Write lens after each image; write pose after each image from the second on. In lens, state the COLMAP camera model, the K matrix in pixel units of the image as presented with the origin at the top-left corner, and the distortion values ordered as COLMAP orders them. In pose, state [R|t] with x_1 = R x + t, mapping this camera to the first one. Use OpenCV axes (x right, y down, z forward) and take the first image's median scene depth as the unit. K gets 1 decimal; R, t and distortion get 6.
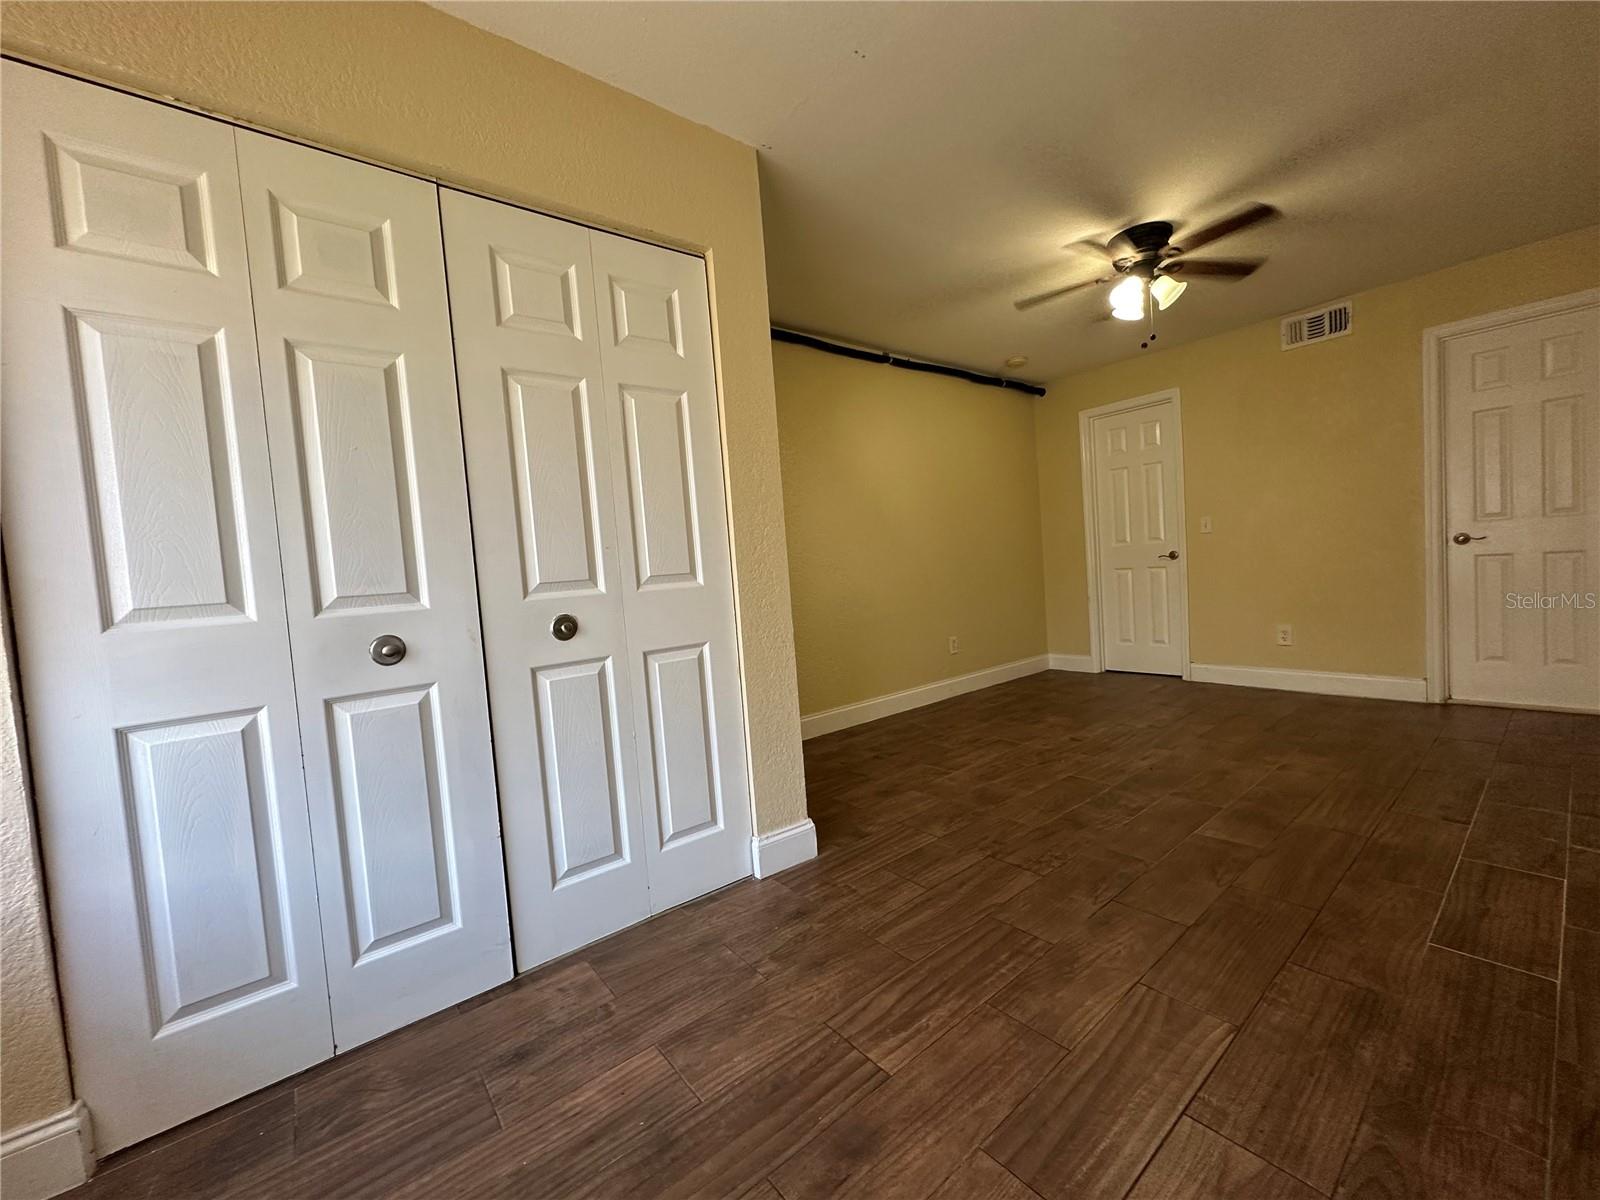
lens RADIAL K [[634.7, 0, 800.6], [0, 634.7, 600.0], [0, 0, 1]] dist [-0.001494, 0.000109]
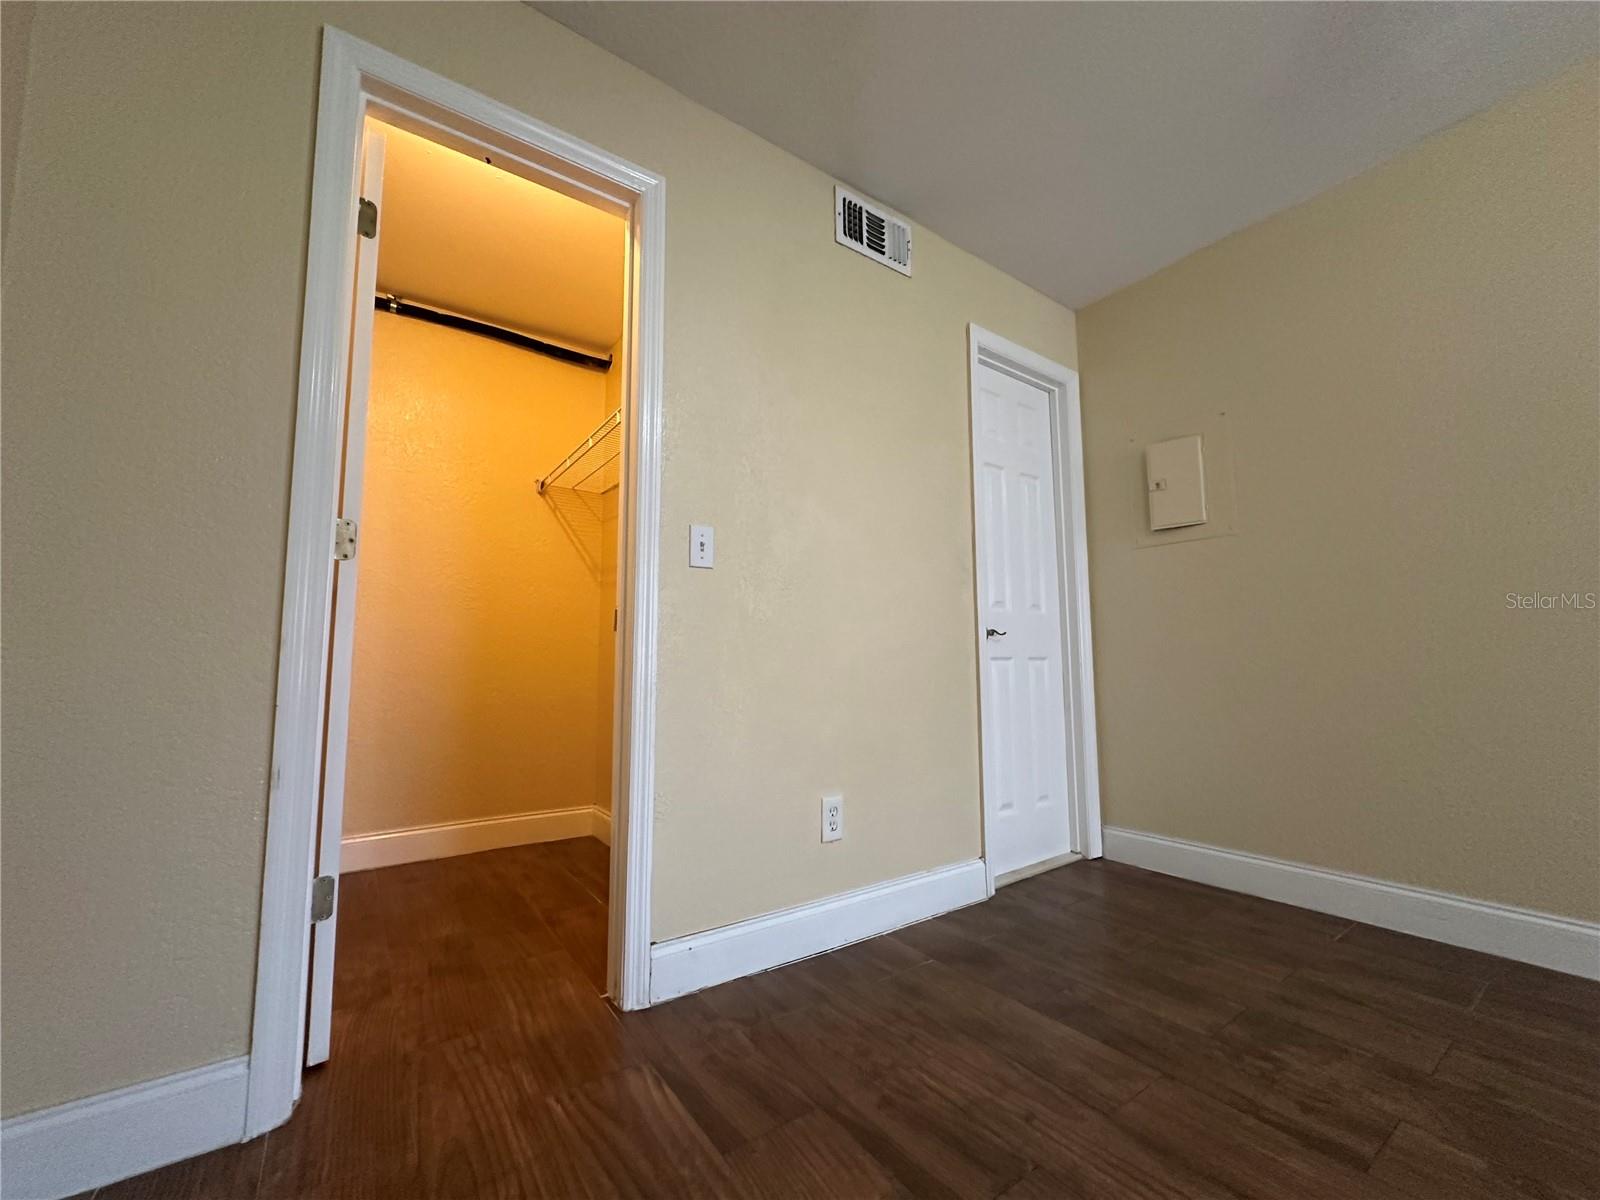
lens RADIAL K [[634.7, 0, 803.1], [0, 634.7, 604.2], [0, 0, 1]] dist [-0.001494, 0.000109]
pose [[0.071030, 0.159603, 0.984623, 0.370650], [0.048943, 0.985369, -0.163255, -0.026979], [-0.996273, 0.059787, 0.062179, 1.243828]]
